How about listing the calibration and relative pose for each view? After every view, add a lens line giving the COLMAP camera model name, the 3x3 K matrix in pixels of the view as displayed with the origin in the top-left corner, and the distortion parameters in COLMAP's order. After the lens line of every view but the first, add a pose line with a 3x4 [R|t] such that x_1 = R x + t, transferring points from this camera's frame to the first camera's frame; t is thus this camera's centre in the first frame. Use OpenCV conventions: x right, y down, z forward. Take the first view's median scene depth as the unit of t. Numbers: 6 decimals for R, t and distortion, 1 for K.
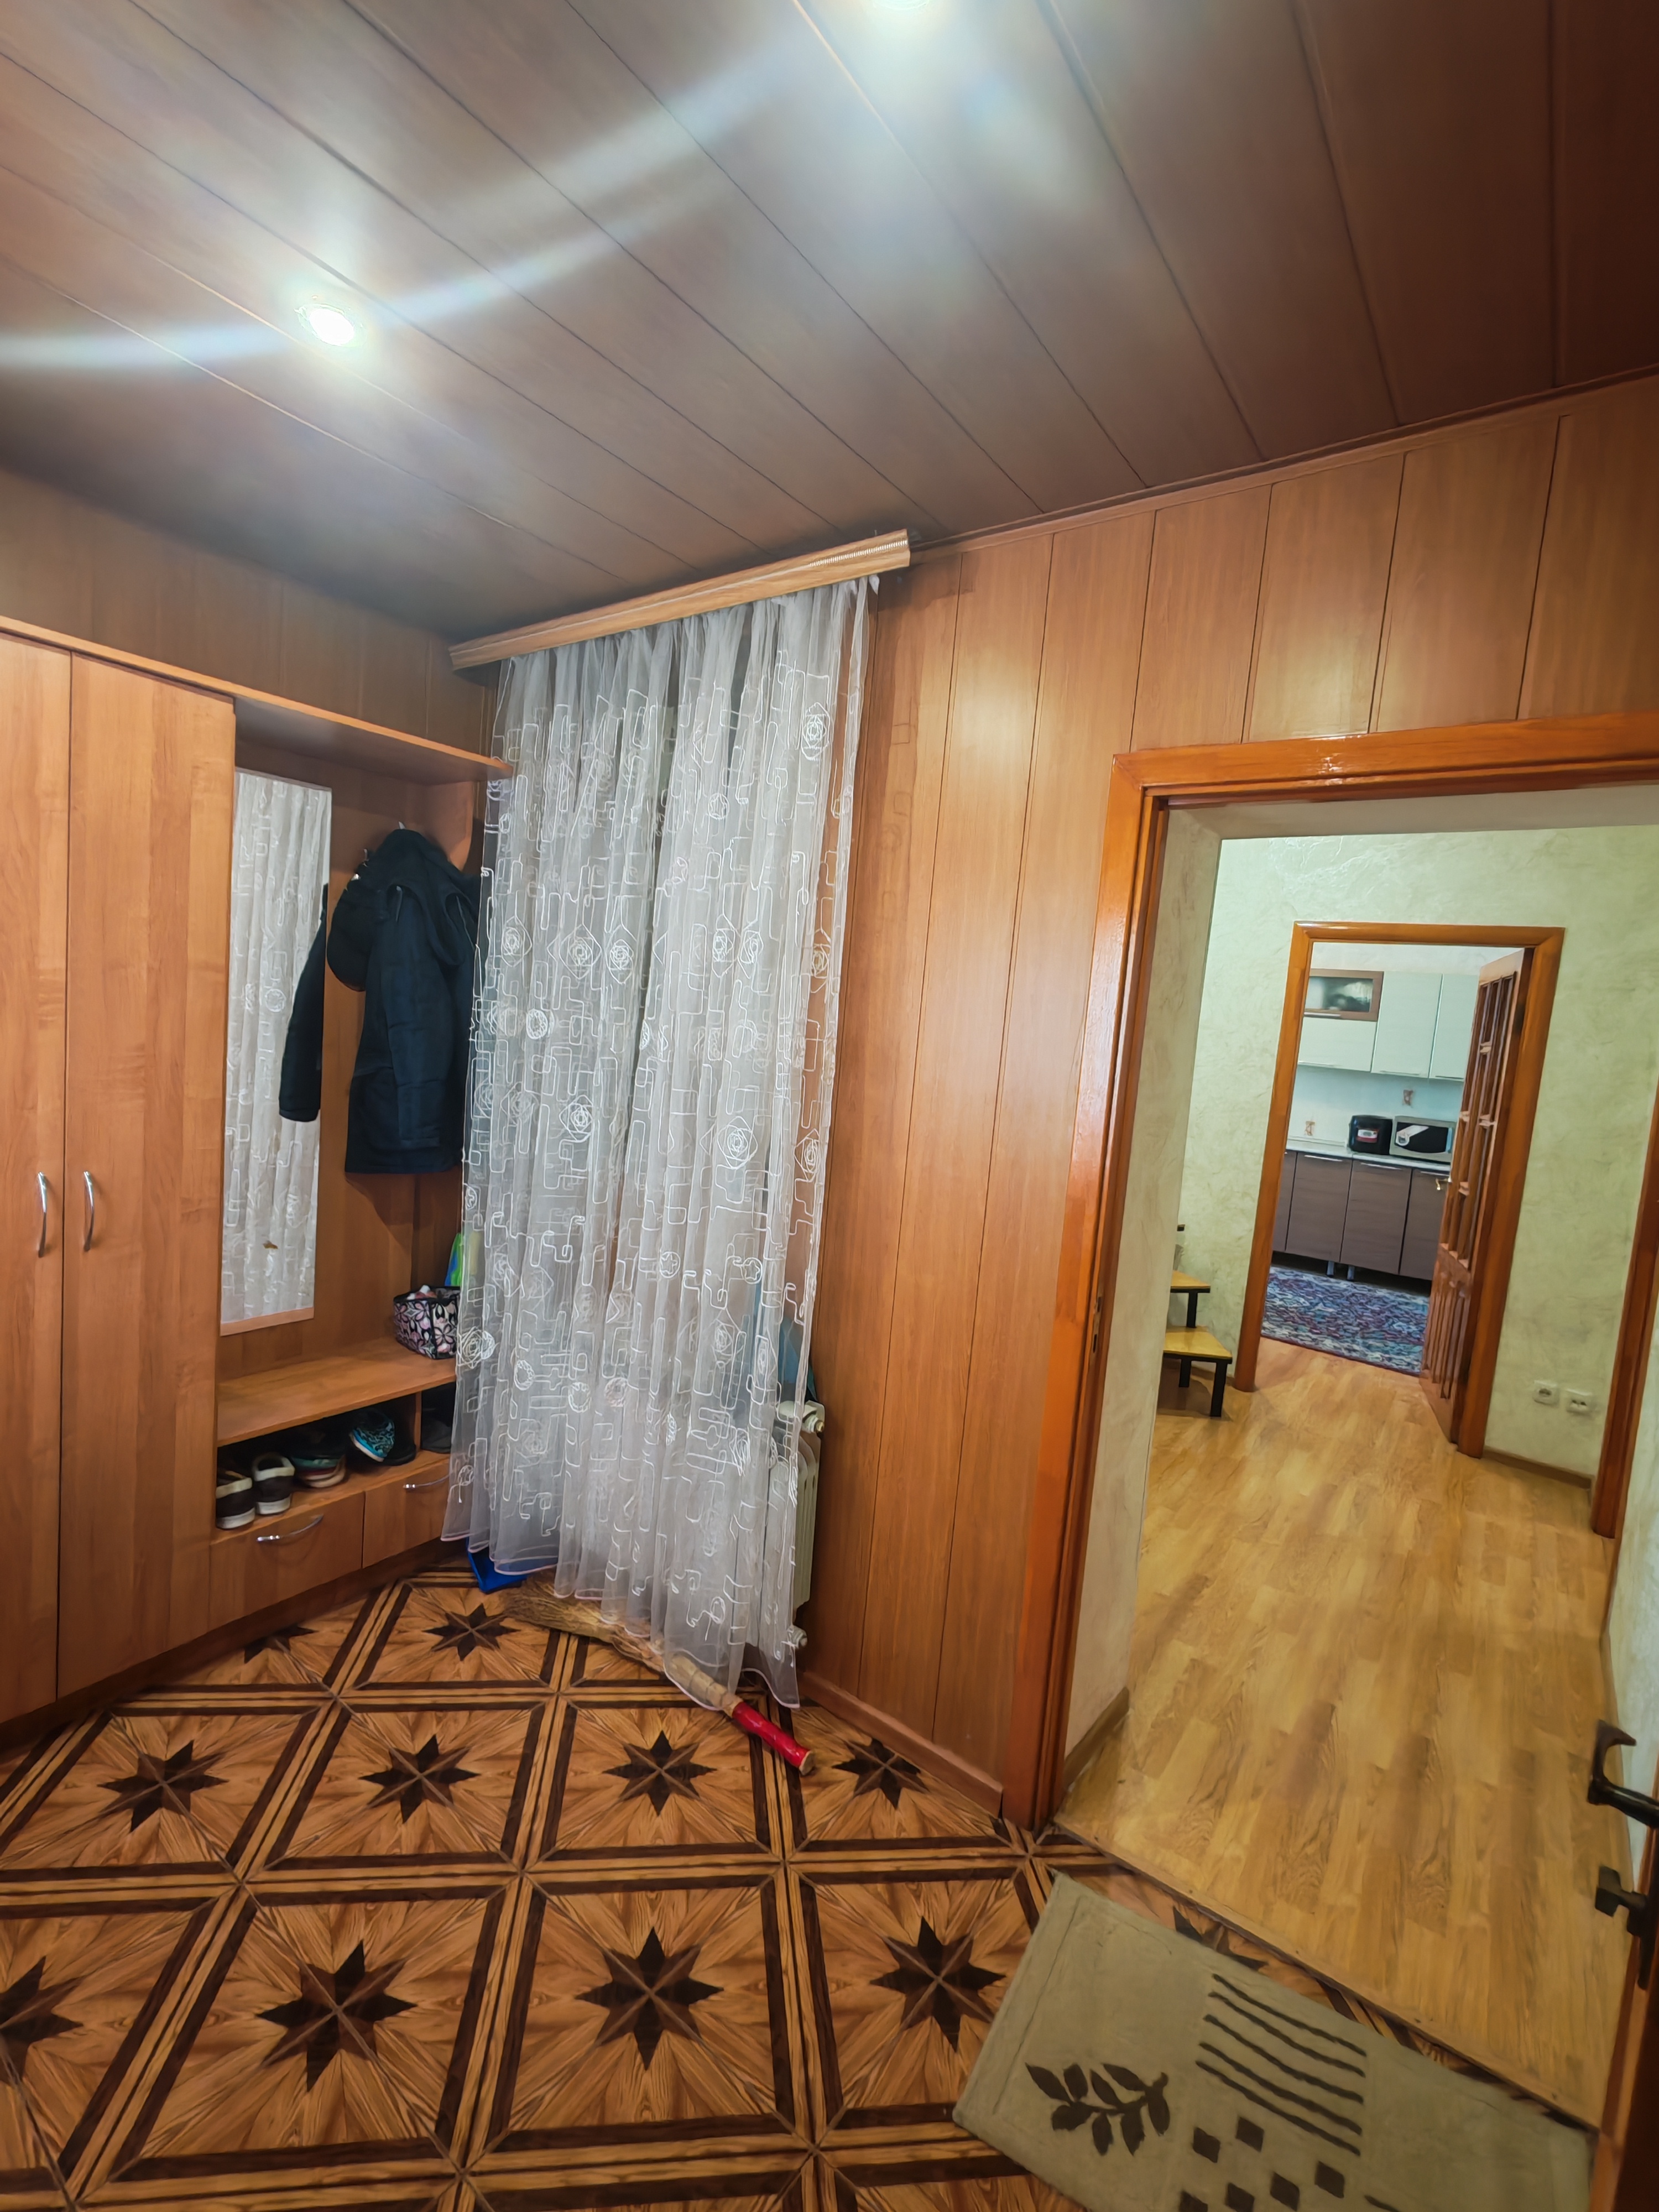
lens RADIAL K [[1008.8, 0, 819.9], [0, 1008.8, 1104.0], [0, 0, 1]] dist [-0.003034, 0.003004]
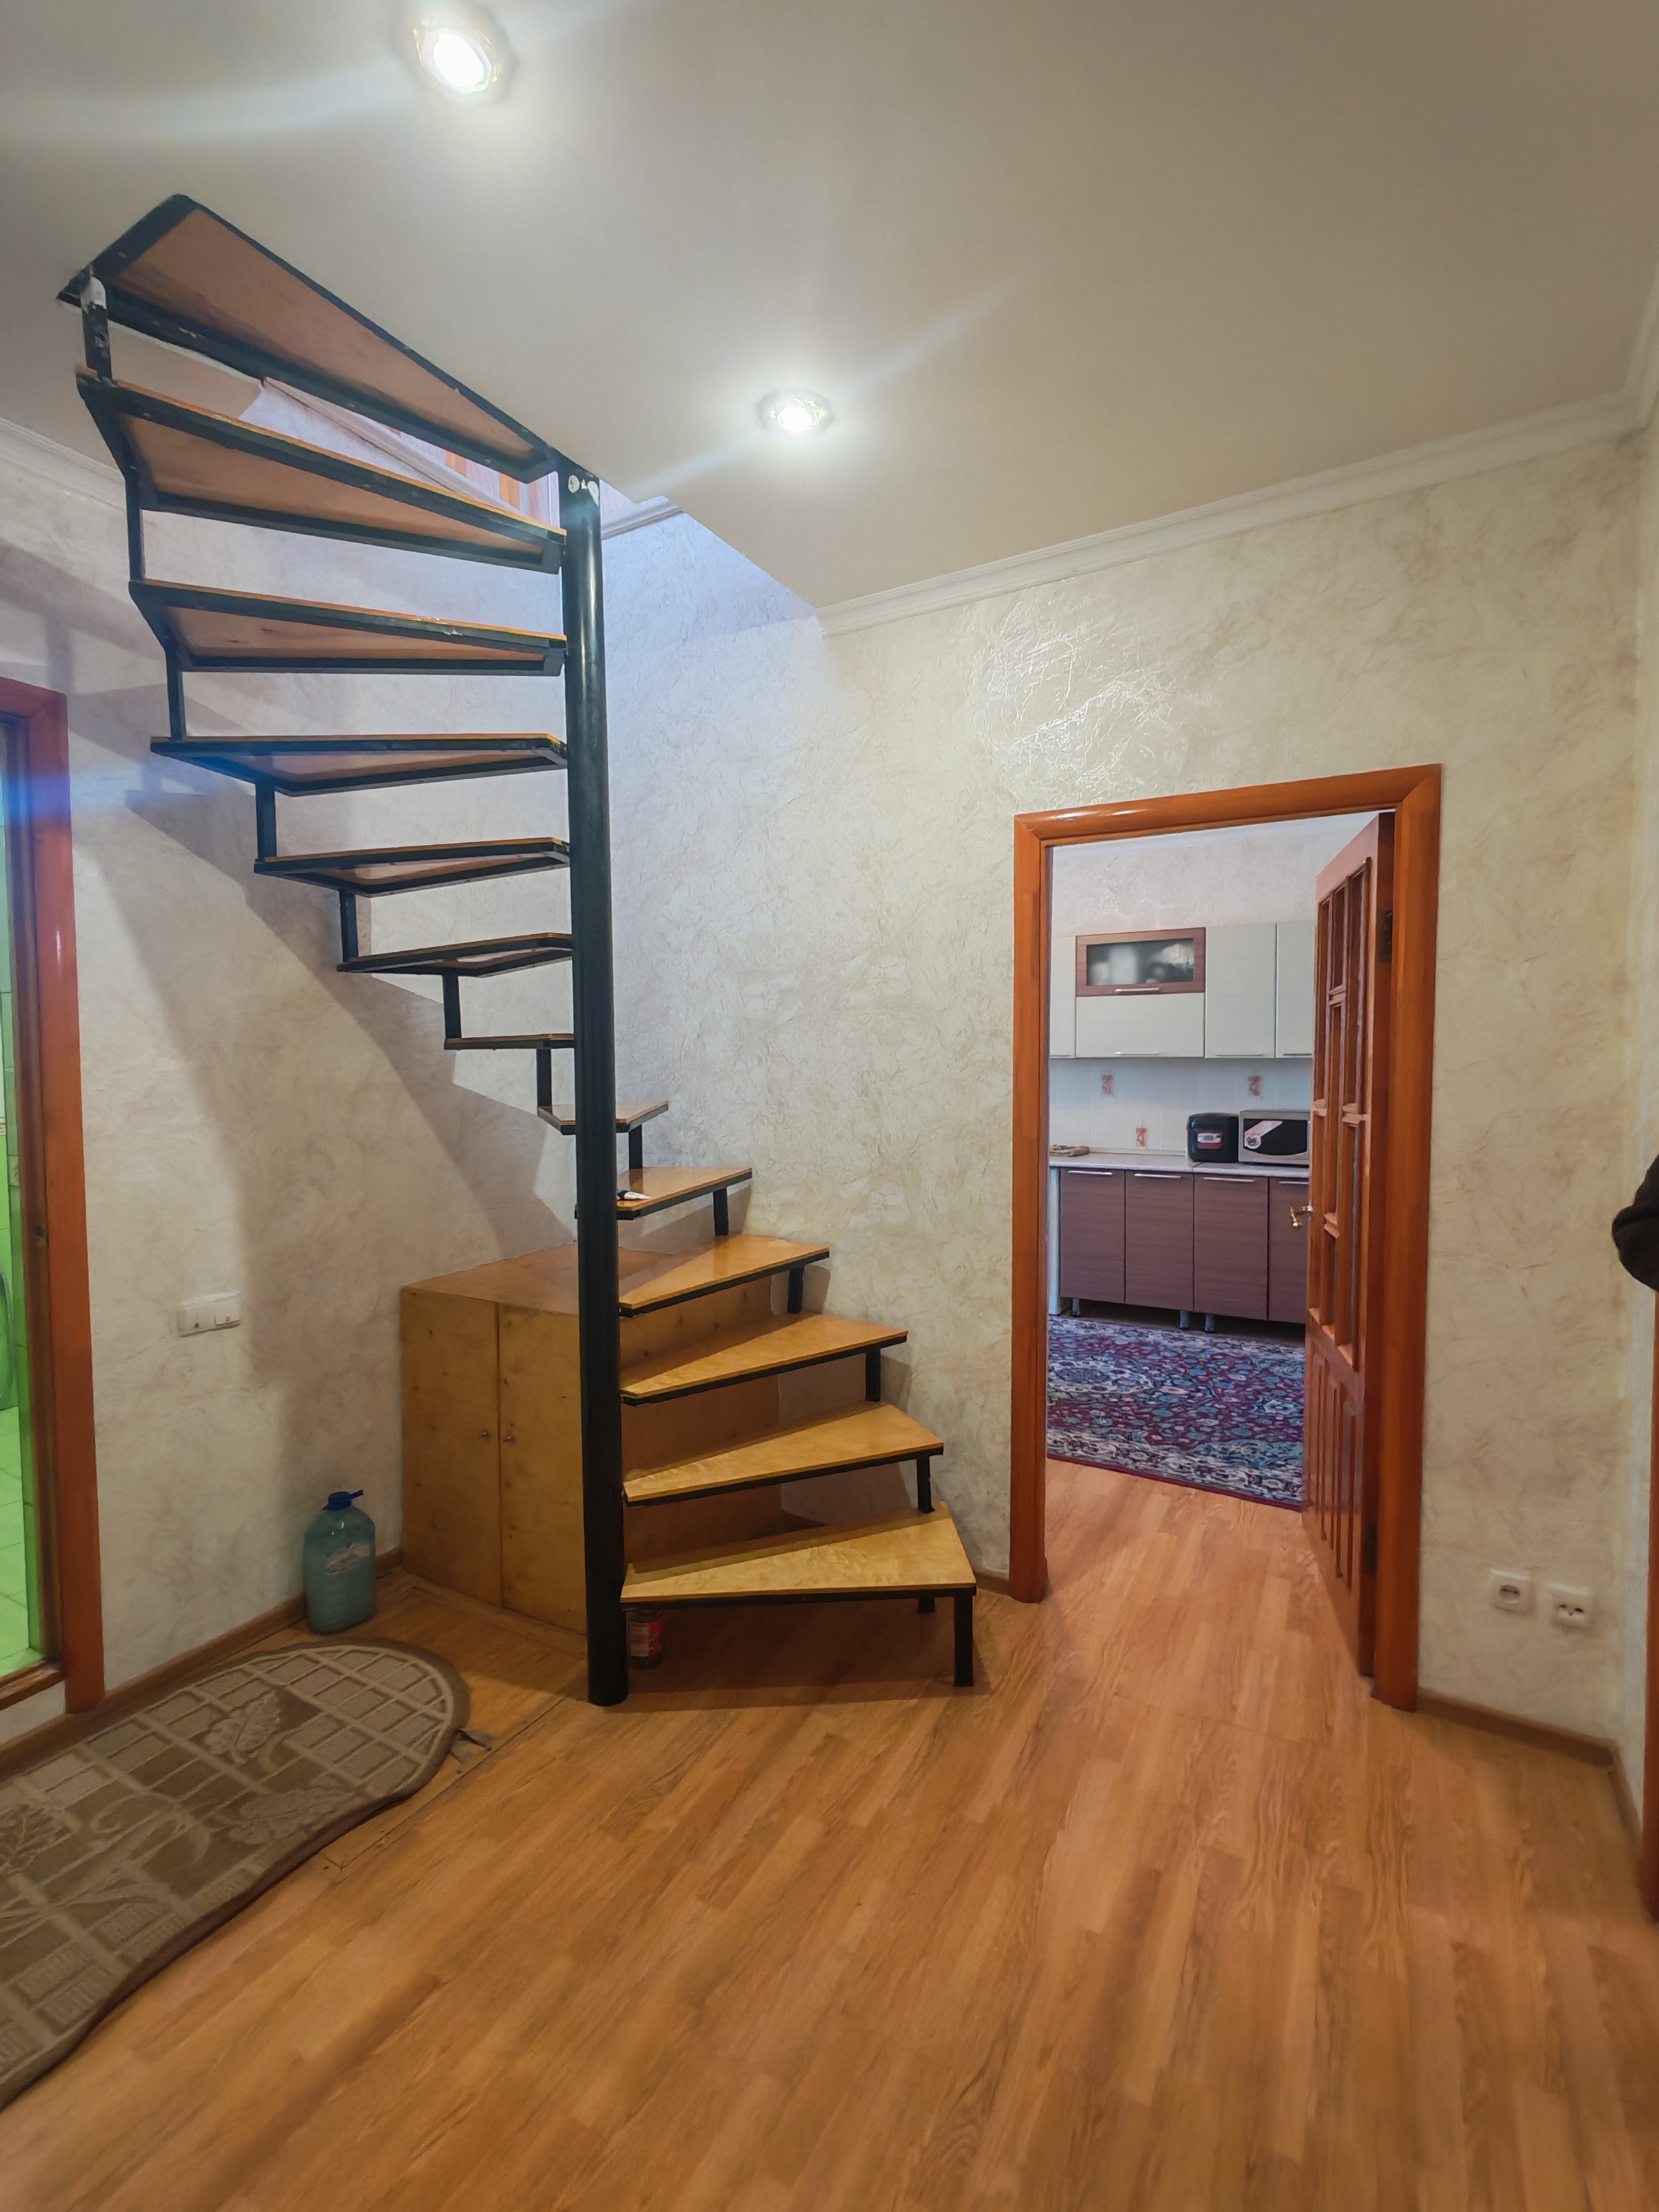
lens RADIAL K [[1008.8, 0, 820.9], [0, 1008.8, 1104.9], [0, 0, 1]] dist [-0.003034, 0.003004]
pose [[0.989834, -0.099461, 0.101663, 0.266639], [0.103172, 0.994151, -0.031915, -0.001997], [-0.097894, 0.042080, 0.994307, 0.402853]]
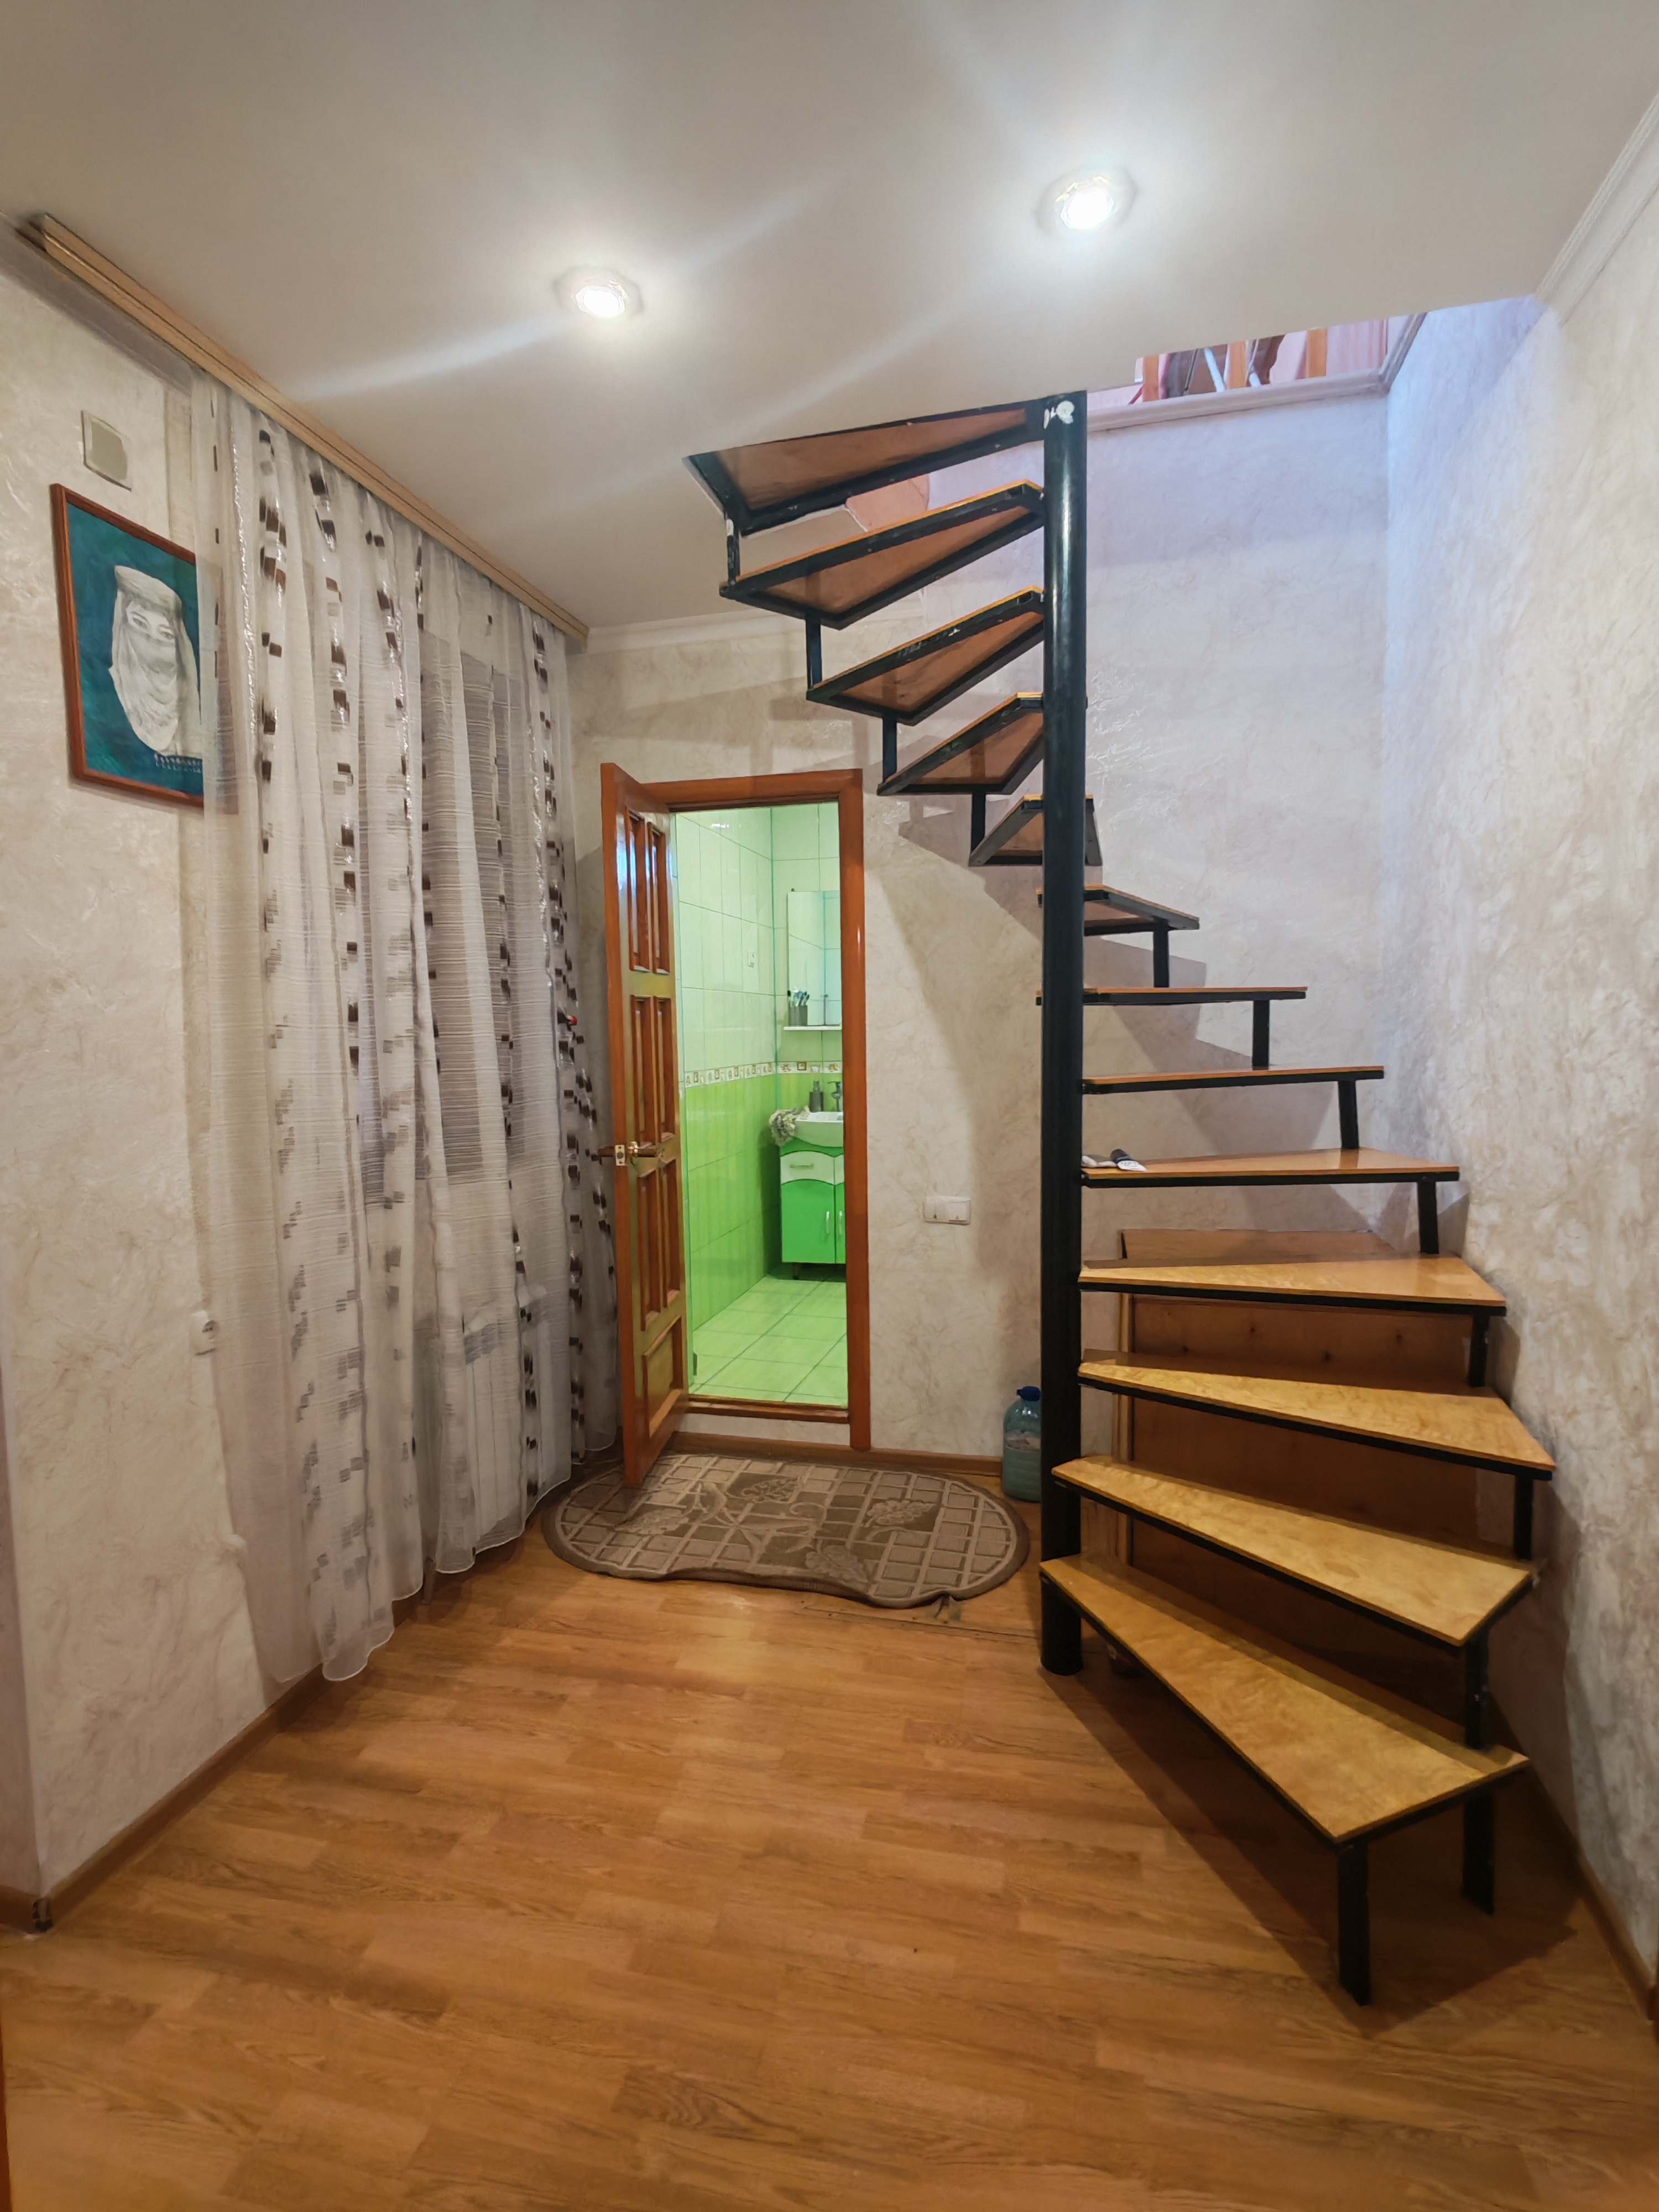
lens RADIAL K [[1008.8, 0, 837.5], [0, 1008.8, 1105.0], [0, 0, 1]] dist [-0.003034, 0.003004]
pose [[0.385476, -0.018353, -0.922535, 0.611427], [-0.036030, 0.998740, -0.034924, 0.011517], [0.922014, 0.046701, 0.384329, 0.627029]]
